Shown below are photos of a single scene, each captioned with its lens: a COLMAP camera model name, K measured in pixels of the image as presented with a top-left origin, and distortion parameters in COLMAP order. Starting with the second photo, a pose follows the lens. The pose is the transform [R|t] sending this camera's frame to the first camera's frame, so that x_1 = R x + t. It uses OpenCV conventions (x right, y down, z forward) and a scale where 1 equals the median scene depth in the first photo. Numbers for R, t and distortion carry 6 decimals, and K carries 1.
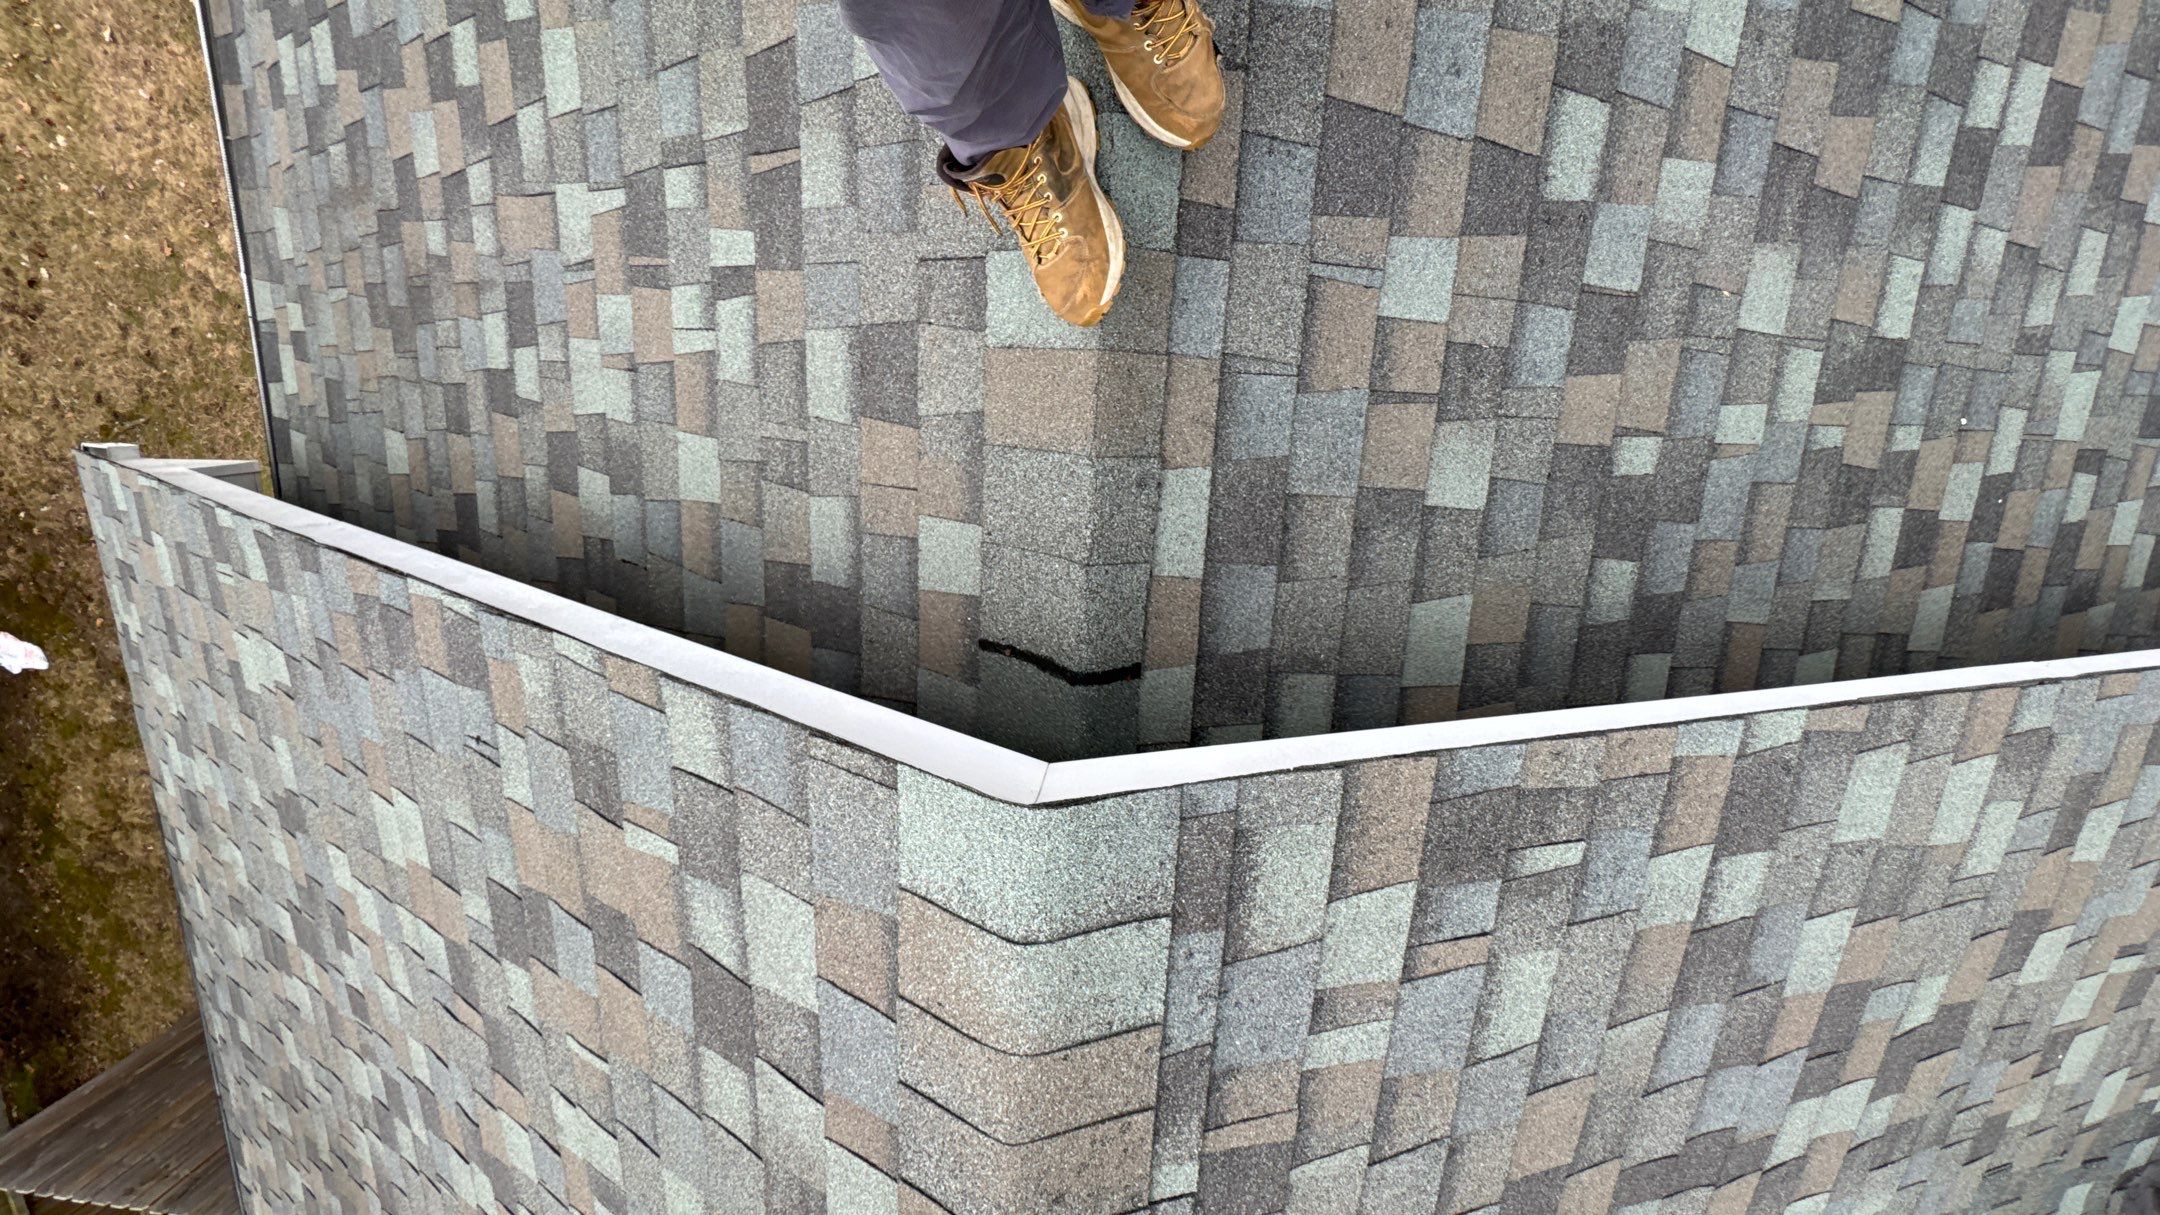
lens RADIAL K [[857.0, 0, 1078.4], [0, 857.0, 613.4], [0, 0, 1]] dist [-0.003961, 0.000616]
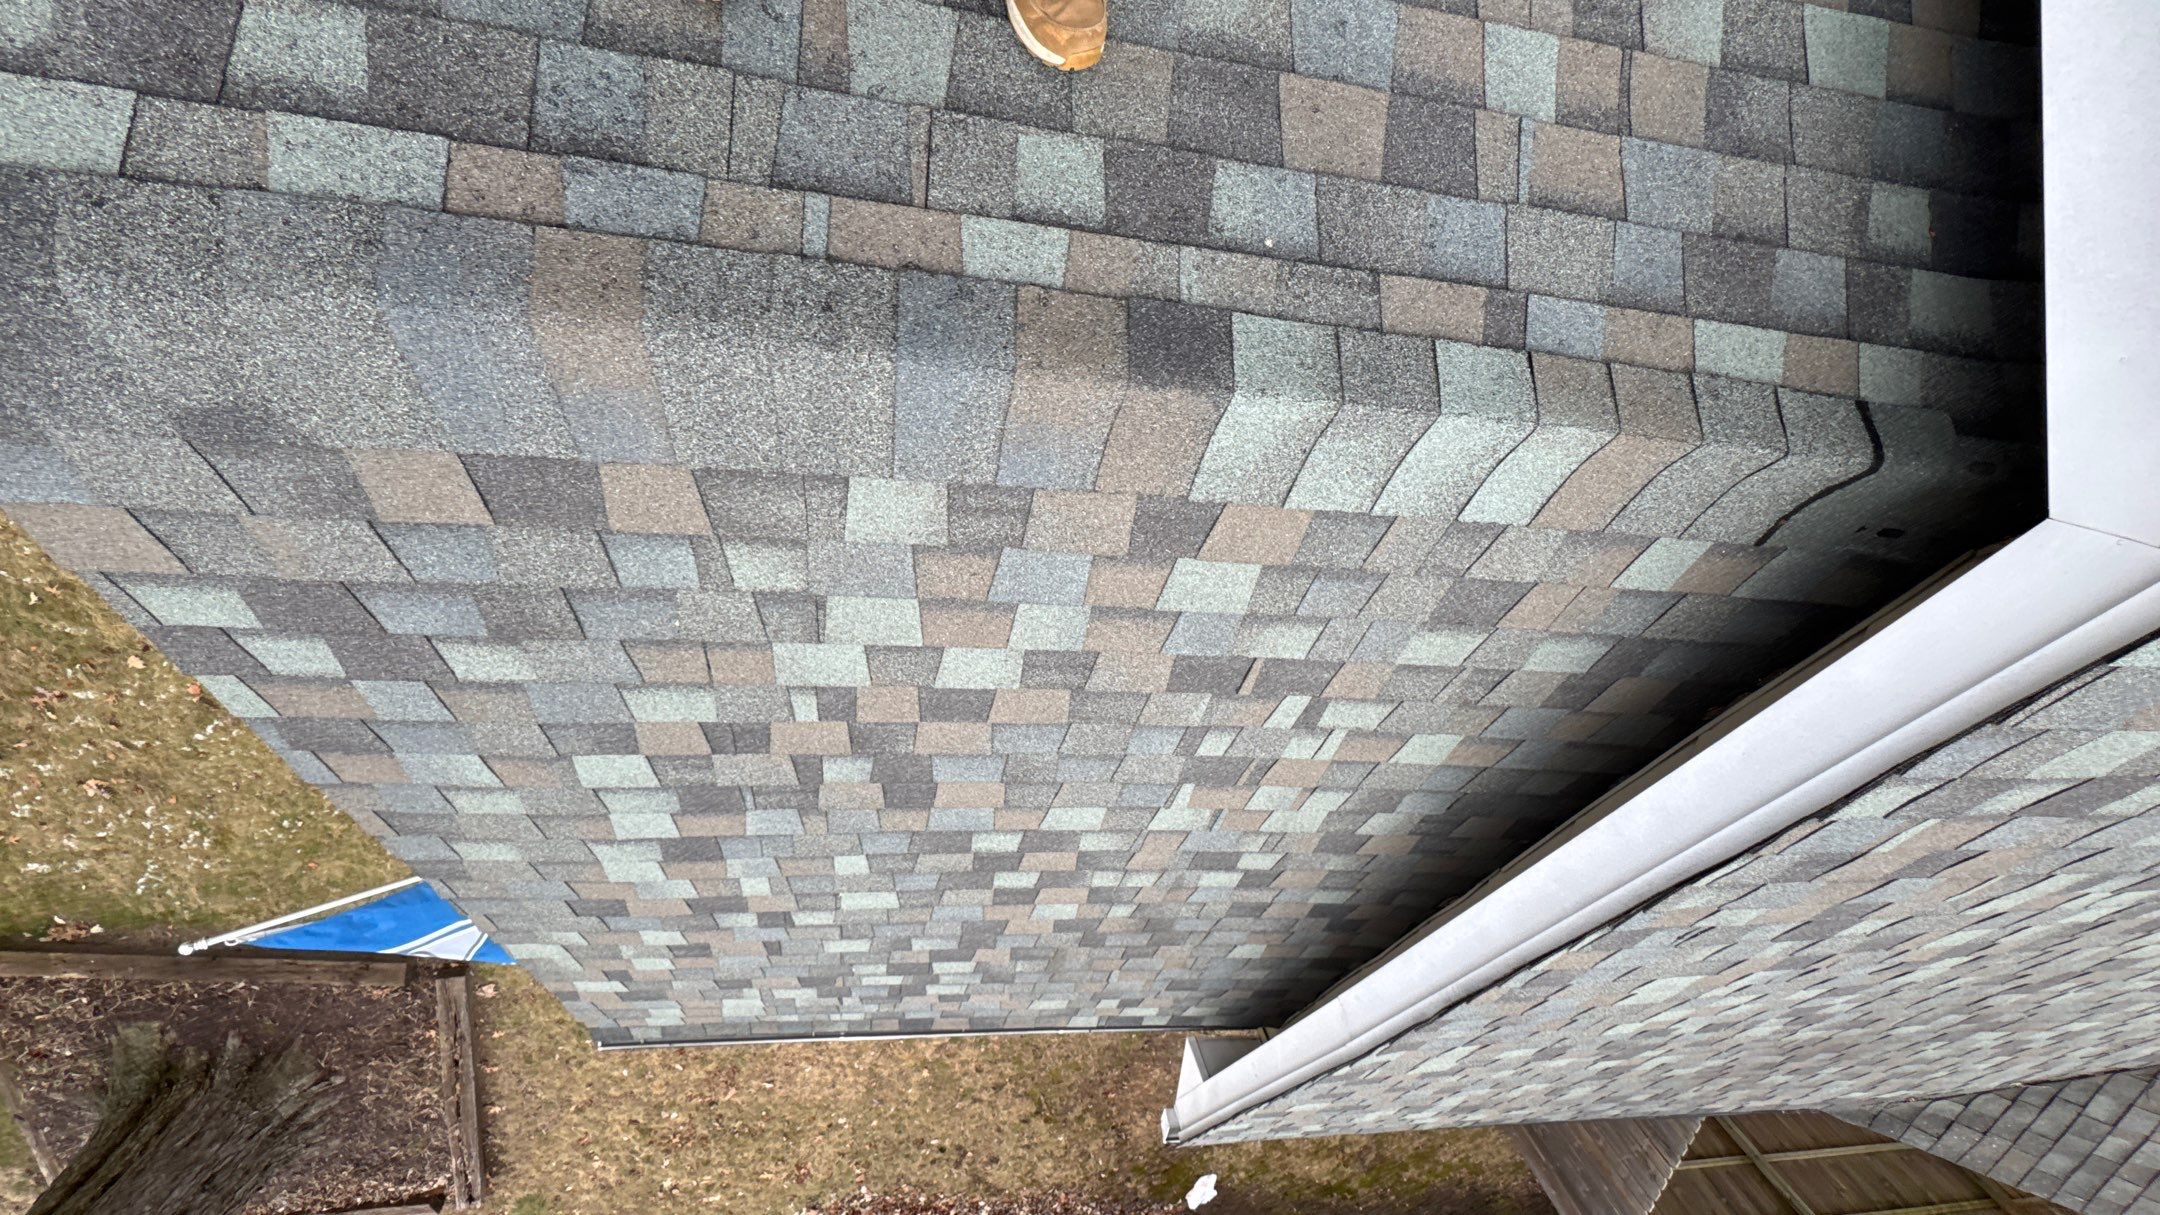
lens RADIAL K [[857.0, 0, 1078.1], [0, 857.0, 606.0], [0, 0, 1]] dist [-0.003961, 0.000616]
pose [[0.064008, -0.952427, -0.297969, 0.072576], [0.994731, 0.084851, -0.057536, -0.689053], [0.080082, -0.292717, 0.952840, -0.113781]]
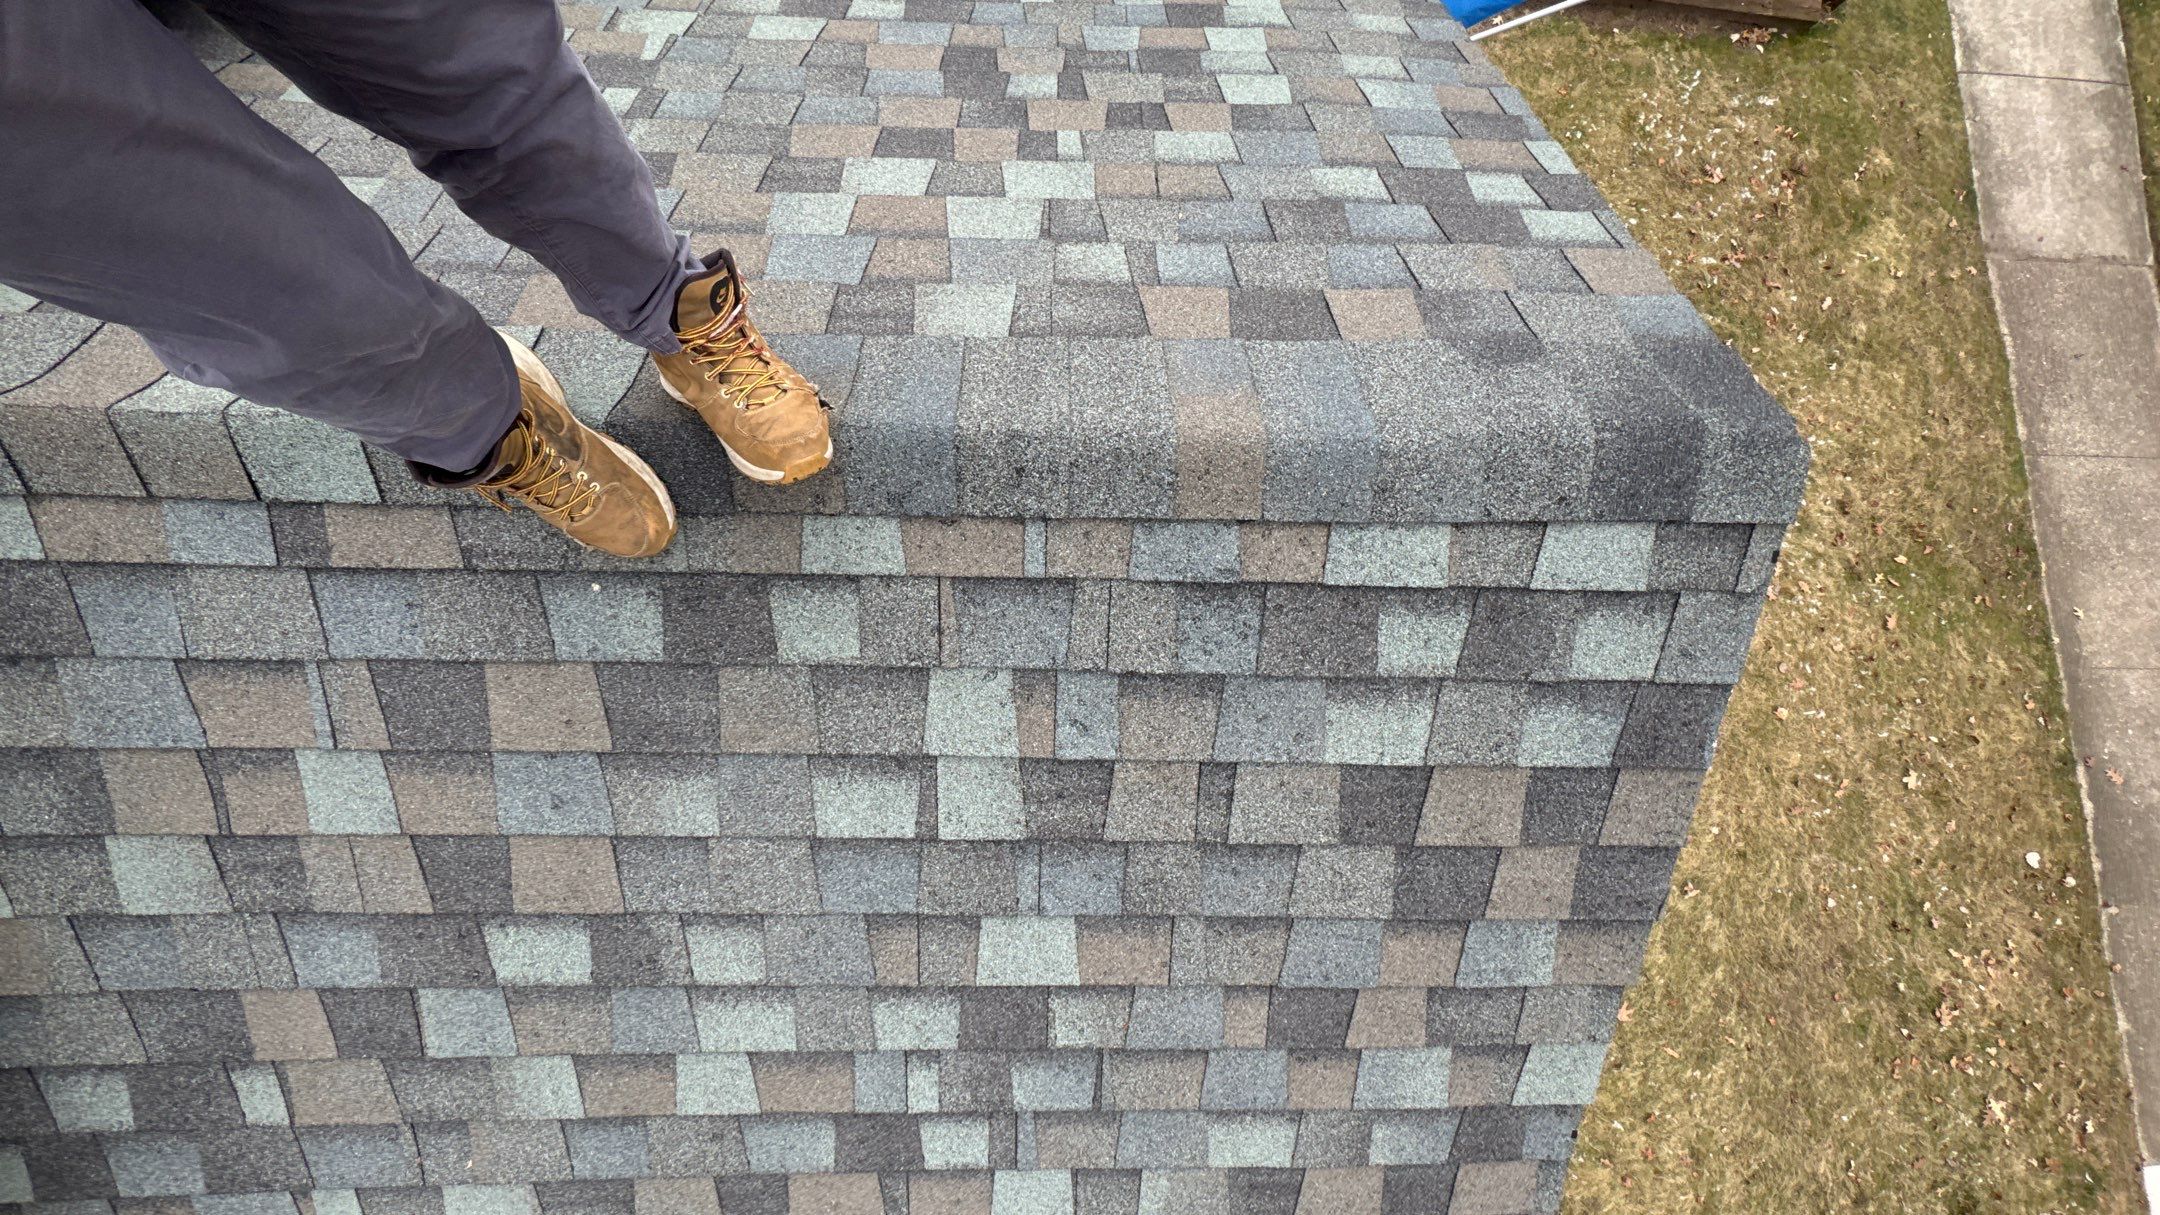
lens RADIAL K [[857.0, 0, 1081.6], [0, 857.0, 608.6], [0, 0, 1]] dist [-0.003961, 0.000616]
pose [[0.032449, 0.997867, -0.056650, 0.244418], [-0.953472, 0.013908, -0.301160, -0.773957], [-0.299730, 0.063787, 0.951889, -0.121844]]
